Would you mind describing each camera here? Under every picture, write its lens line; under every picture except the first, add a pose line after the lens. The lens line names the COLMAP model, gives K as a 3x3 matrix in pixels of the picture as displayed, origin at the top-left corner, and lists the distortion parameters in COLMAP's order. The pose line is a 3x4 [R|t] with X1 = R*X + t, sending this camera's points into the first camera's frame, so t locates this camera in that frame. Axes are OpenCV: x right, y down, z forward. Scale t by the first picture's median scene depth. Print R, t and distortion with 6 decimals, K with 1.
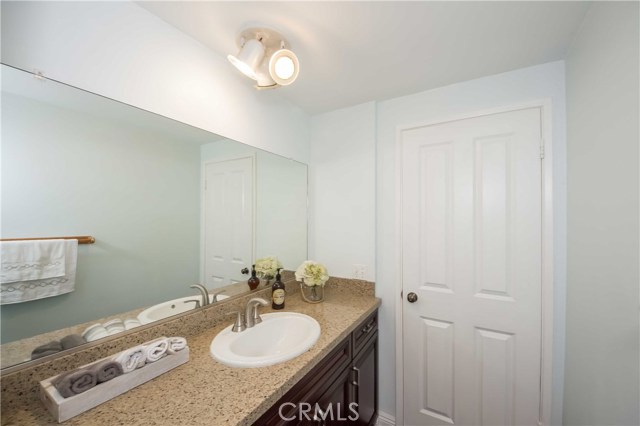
lens RADIAL K [[247.8, 0, 319.2], [0, 247.8, 217.1], [0, 0, 1]] dist [0.010784, -0.004227]
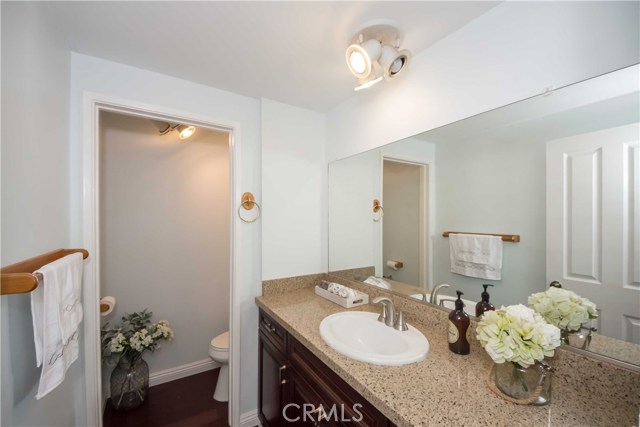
lens RADIAL K [[247.8, 0, 318.5], [0, 247.8, 219.7], [0, 0, 1]] dist [0.010784, -0.004227]
pose [[-0.452375, -0.010612, -0.891765, 0.660282], [0.012028, 0.999766, -0.017999, 0.027481], [0.891747, -0.018868, -0.452142, 1.066489]]
